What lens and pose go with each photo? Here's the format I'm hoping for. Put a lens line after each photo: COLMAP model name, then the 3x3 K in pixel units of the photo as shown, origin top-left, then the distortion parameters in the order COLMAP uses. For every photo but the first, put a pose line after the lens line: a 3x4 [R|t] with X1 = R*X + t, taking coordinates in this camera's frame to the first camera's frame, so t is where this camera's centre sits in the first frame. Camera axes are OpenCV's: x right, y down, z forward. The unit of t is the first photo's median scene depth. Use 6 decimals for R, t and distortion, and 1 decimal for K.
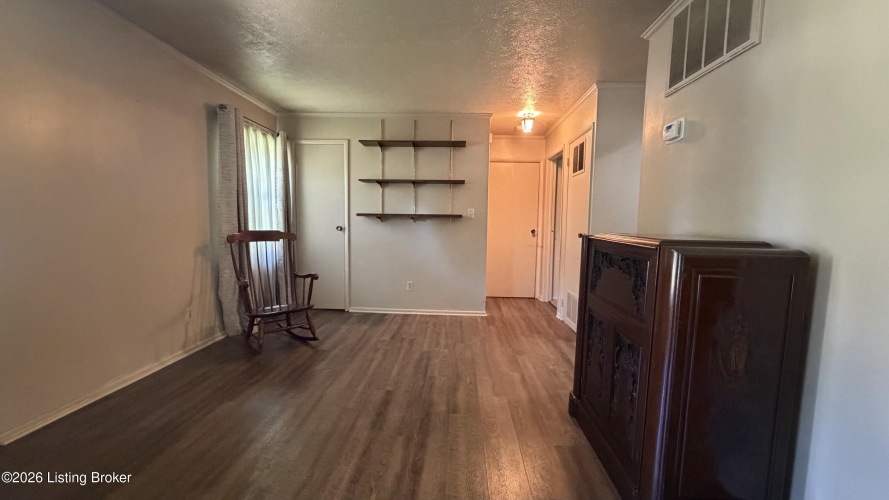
lens RADIAL K [[352.3, 0, 443.7], [0, 352.3, 254.0], [0, 0, 1]] dist [0.000708, -0.000036]
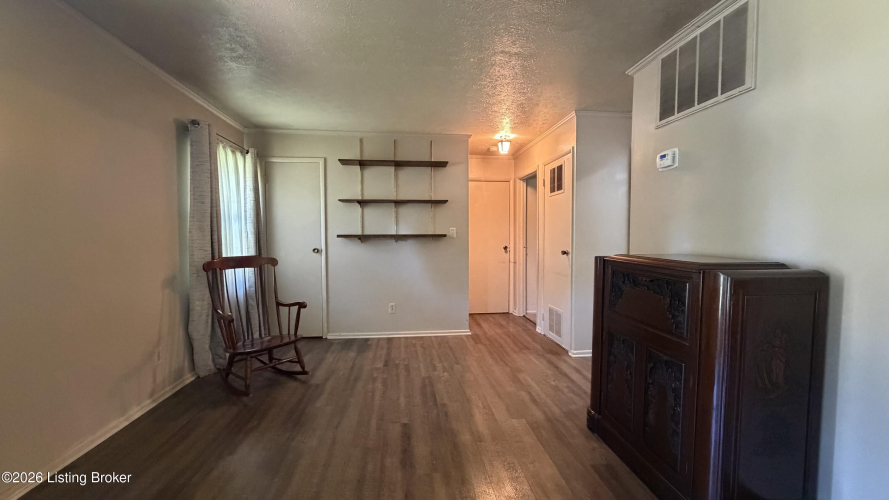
lens RADIAL K [[352.3, 0, 444.3], [0, 352.3, 254.7], [0, 0, 1]] dist [0.000708, -0.000036]
pose [[0.987579, -0.027588, 0.154684, -0.135708], [0.033415, 0.998822, -0.035199, -0.022741], [-0.153531, 0.039931, 0.987337, 0.018615]]
